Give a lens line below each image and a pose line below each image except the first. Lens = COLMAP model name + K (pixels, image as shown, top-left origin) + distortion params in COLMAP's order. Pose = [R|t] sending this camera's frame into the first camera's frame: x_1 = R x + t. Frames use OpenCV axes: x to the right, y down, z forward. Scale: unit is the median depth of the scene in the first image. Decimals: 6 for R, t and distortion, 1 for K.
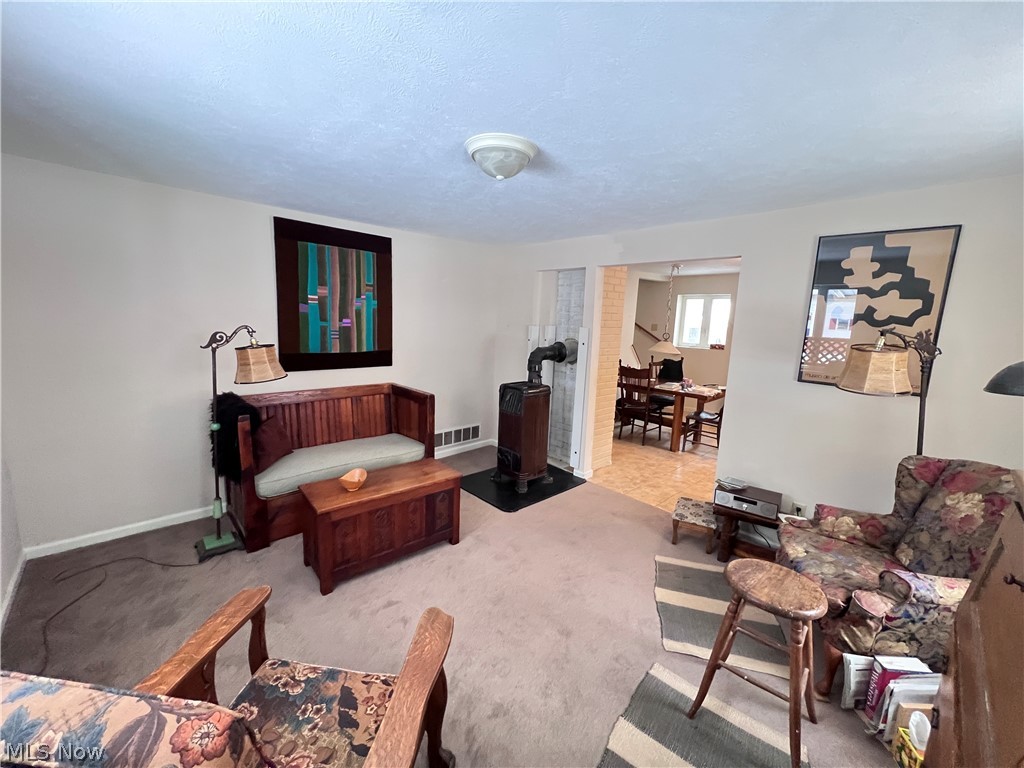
lens RADIAL K [[411.9, 0, 512.4], [0, 411.9, 383.9], [0, 0, 1]] dist [-0.001573, 0.000028]
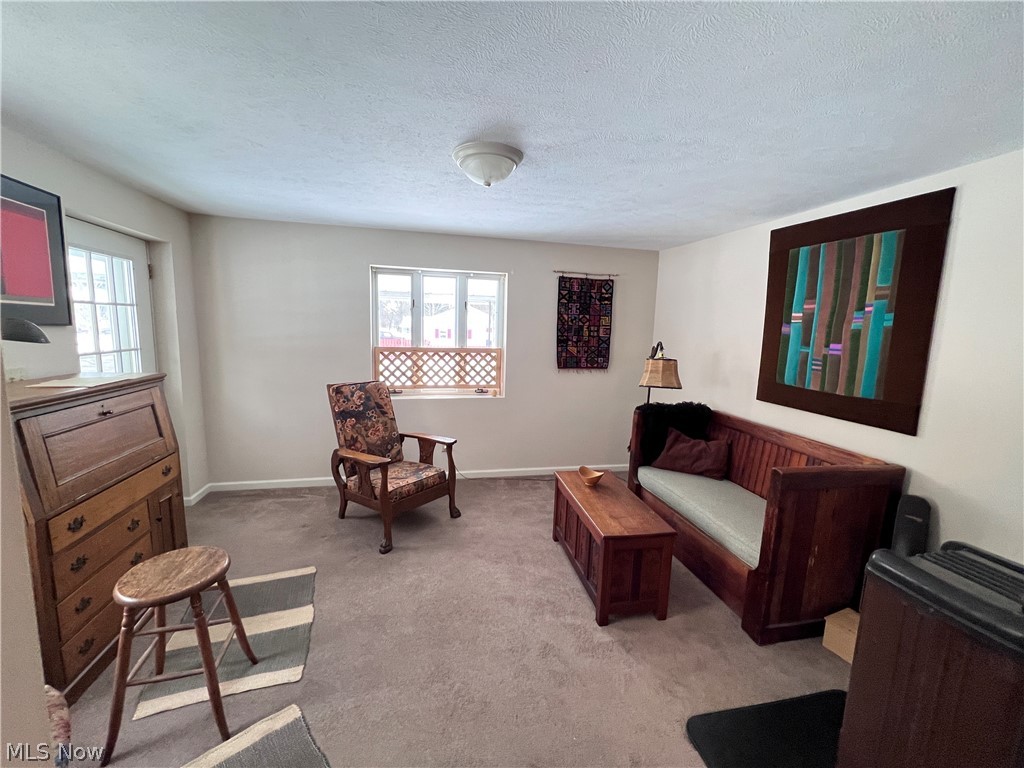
lens RADIAL K [[411.8, 0, 511.3], [0, 411.8, 382.5], [0, 0, 1]] dist [0.002696, 0.000547]
pose [[-0.513017, 0.071369, -0.855406, 0.462708], [-0.185011, 0.963922, 0.191380, -0.129400], [0.838203, 0.256441, -0.481304, 0.910058]]
